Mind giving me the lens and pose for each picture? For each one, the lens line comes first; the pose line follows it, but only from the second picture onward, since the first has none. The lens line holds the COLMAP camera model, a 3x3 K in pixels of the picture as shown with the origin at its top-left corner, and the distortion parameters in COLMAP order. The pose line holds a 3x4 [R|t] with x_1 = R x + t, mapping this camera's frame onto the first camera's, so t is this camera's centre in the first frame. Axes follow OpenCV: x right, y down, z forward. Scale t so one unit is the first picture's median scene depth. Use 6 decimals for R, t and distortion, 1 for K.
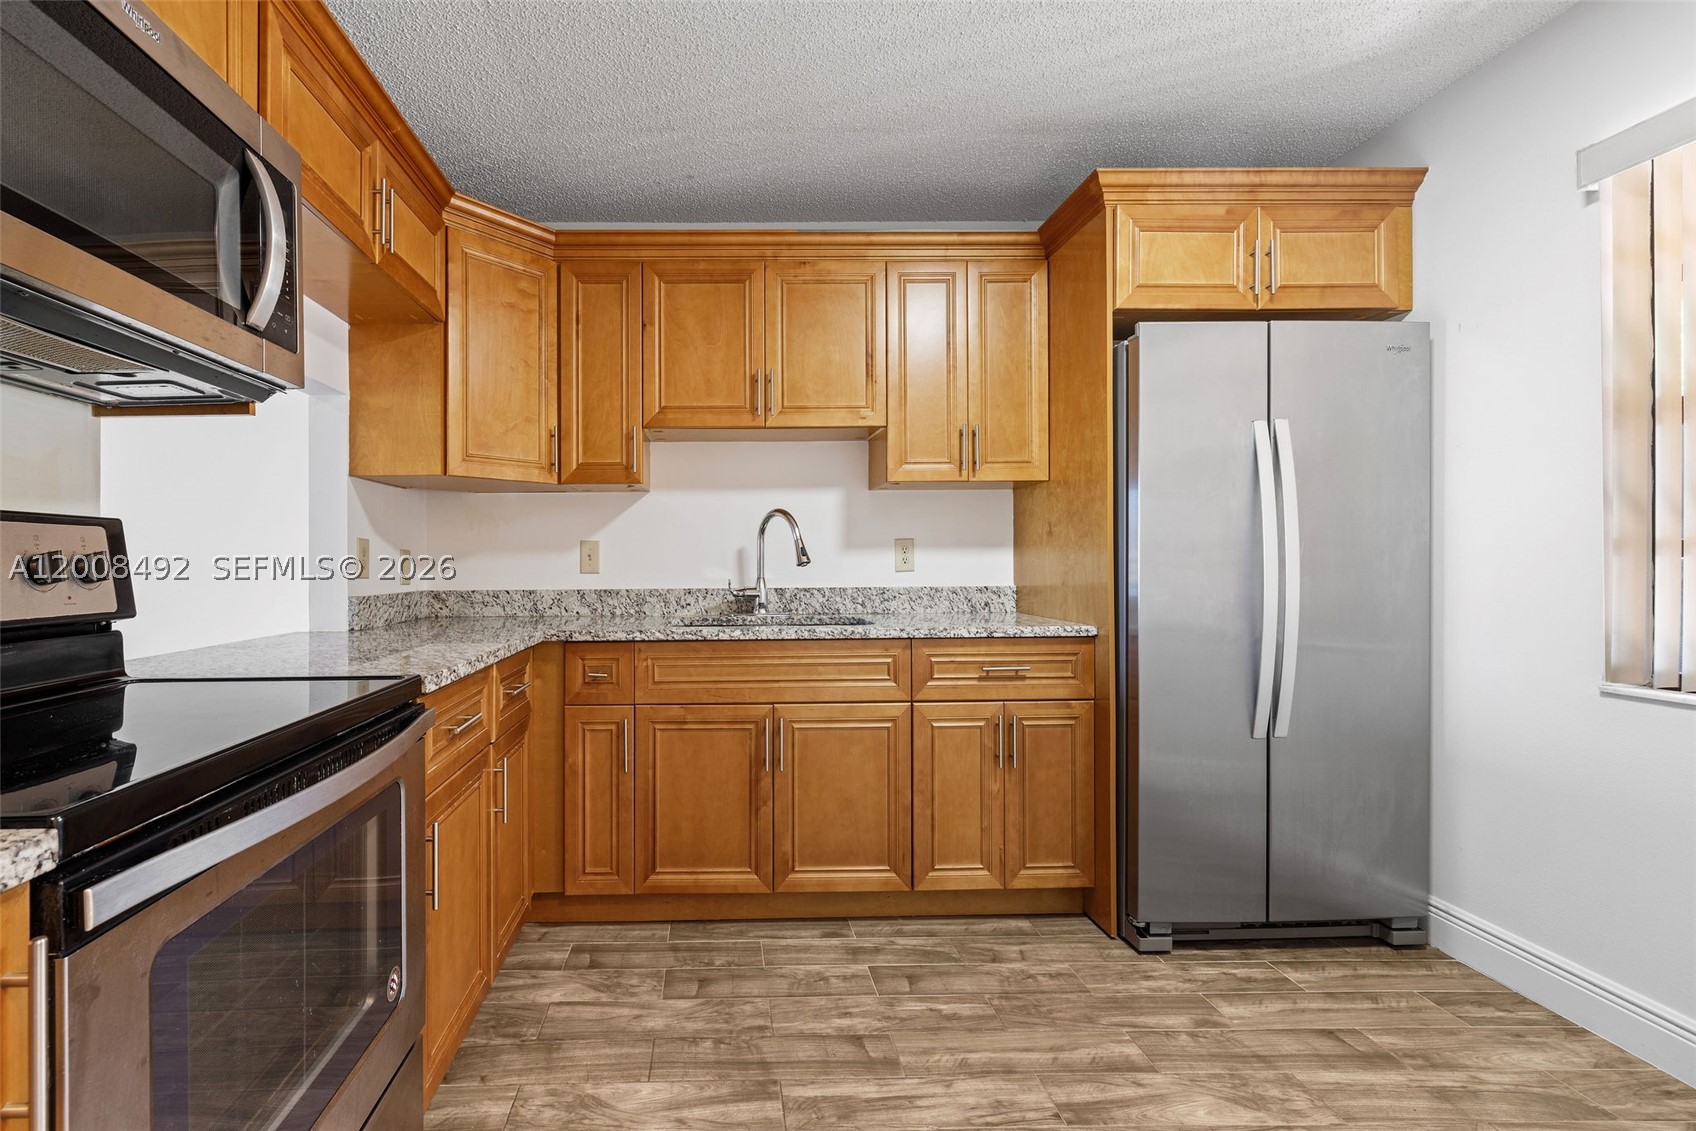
lens RADIAL K [[751.7, 0, 847.9], [0, 751.7, 556.8], [0, 0, 1]] dist [-0.000889, 0.000329]
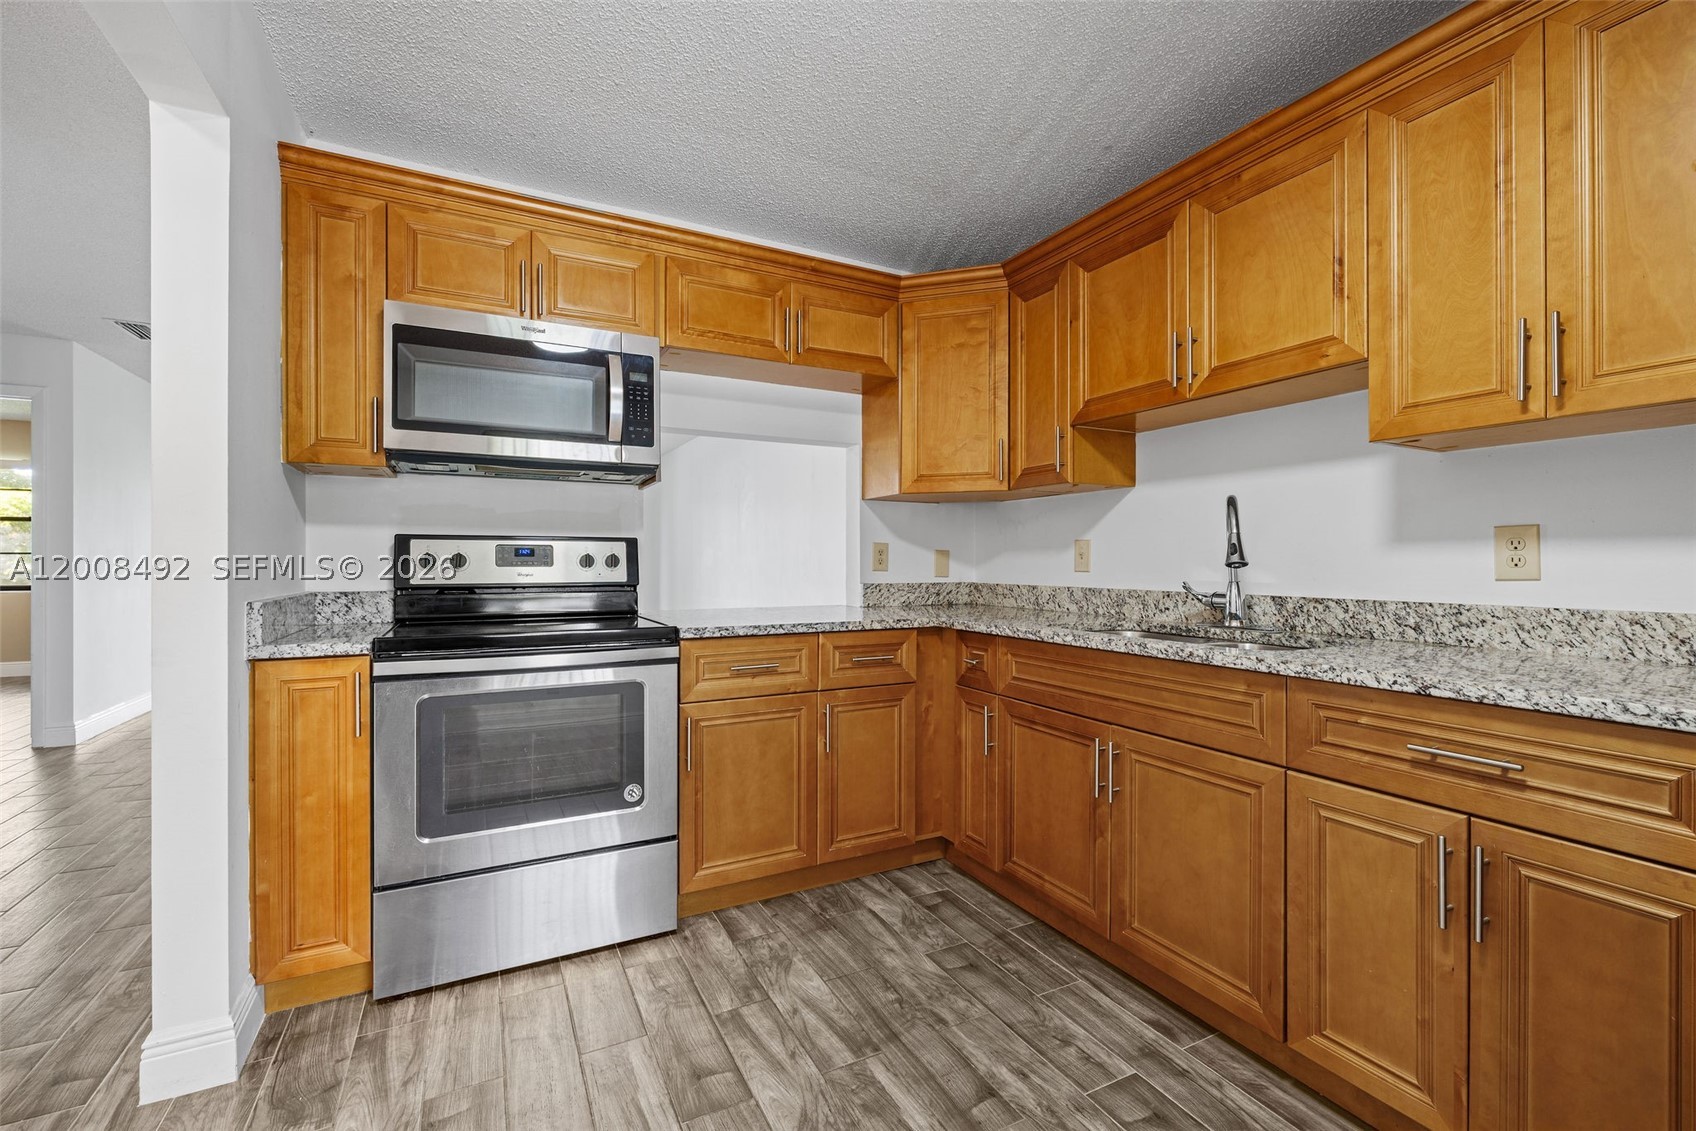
lens RADIAL K [[692.3, 0, 754.5], [0, 692.3, 558.0], [0, 0, 1]] dist [0.000336, 0.000018]
pose [[0.355555, 0.003482, -0.934649, 0.505172], [0.000512, 0.999992, 0.003920, -0.000714], [0.934655, -0.001872, 0.355550, 0.328291]]
